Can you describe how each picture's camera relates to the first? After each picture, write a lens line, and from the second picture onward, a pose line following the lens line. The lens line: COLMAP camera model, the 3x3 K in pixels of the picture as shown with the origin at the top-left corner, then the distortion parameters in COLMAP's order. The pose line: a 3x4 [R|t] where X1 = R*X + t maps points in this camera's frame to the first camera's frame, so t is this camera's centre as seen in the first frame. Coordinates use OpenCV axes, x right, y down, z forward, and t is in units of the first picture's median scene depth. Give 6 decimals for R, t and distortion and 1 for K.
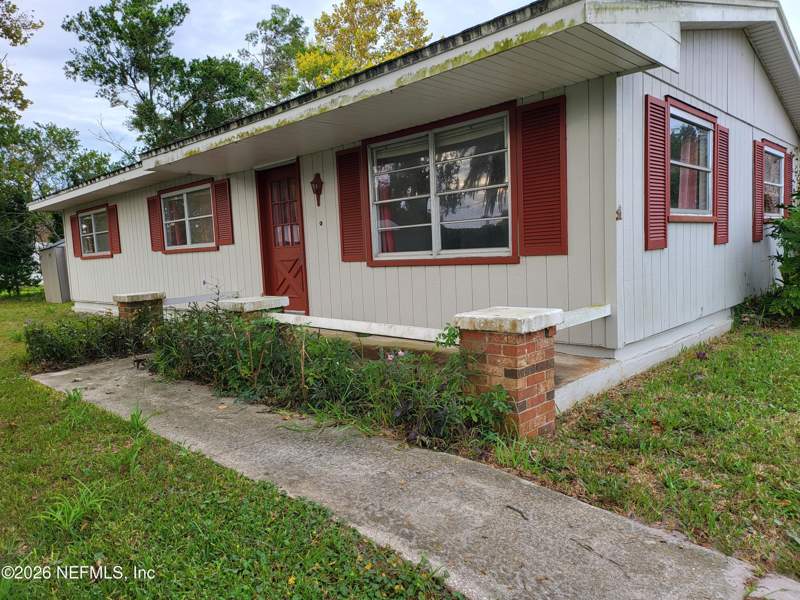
lens RADIAL K [[575.0, 0, 400.0], [0, 575.0, 314.8], [0, 0, 1]] dist [0.019225, -0.015120]
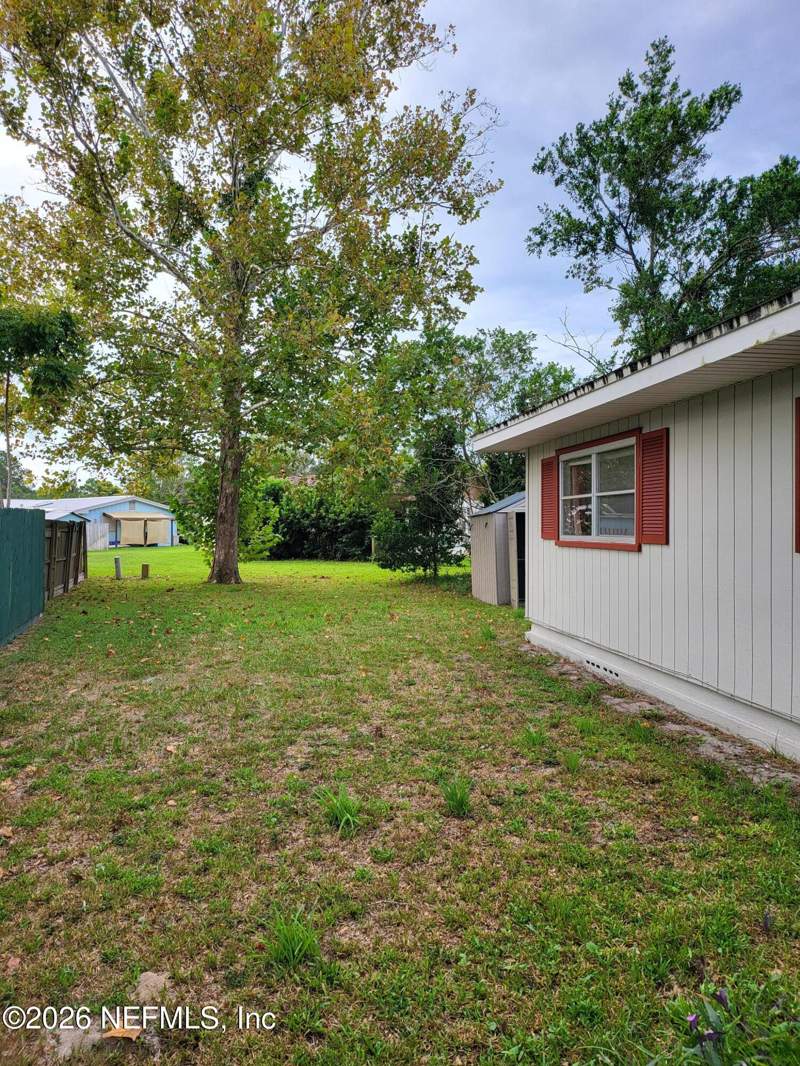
lens RADIAL K [[766.2, 0, 399.6], [0, 766.2, 531.2], [0, 0, 1]] dist [0.019225, -0.015120]
pose [[0.811051, 0.042664, -0.583417, -0.174472], [-0.091465, 0.994319, -0.054441, -0.037706], [0.577780, 0.097517, 0.810346, 0.243151]]
